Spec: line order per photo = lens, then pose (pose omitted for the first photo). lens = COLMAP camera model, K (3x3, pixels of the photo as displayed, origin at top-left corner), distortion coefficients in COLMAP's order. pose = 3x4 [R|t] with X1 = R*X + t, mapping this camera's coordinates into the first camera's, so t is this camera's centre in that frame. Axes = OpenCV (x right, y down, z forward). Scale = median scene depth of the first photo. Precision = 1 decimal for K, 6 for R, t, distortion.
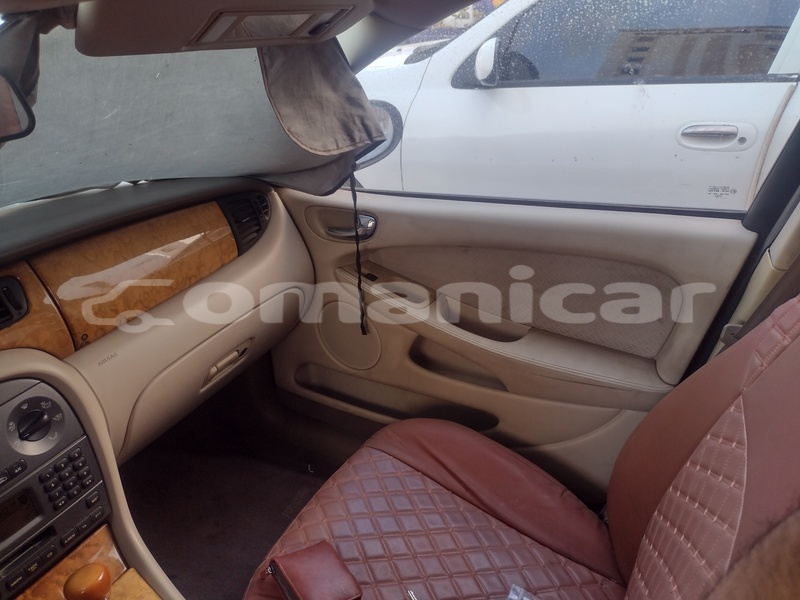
lens RADIAL K [[607.1, 0, 400.0], [0, 607.1, 300.0], [0, 0, 1]] dist [0.025351, -0.009987]
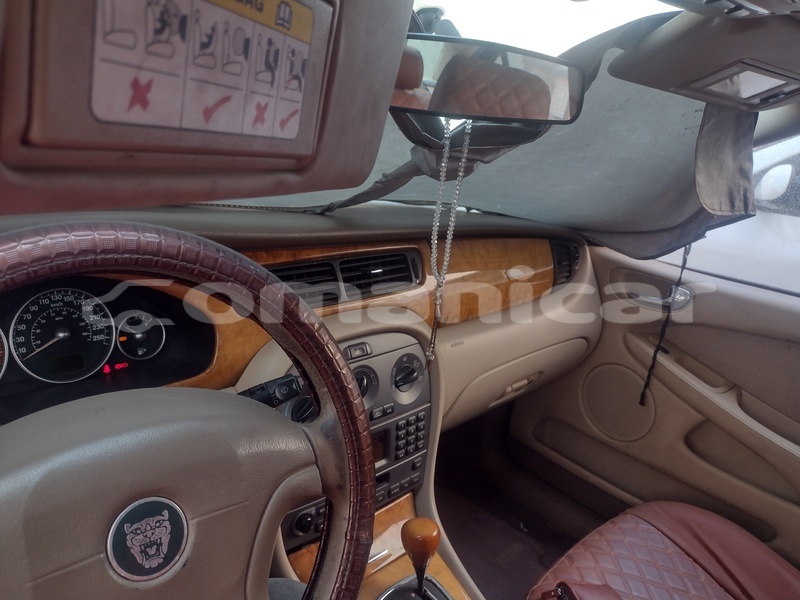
lens RADIAL K [[608.0, 0, 401.7], [0, 608.0, 280.0], [0, 0, 1]] dist [-0.000334, -0.003655]
pose [[0.940471, 0.241117, -0.239535, -0.343350], [-0.282176, 0.946782, -0.154854, 0.189857], [0.189449, 0.213227, 0.958459, -0.103540]]
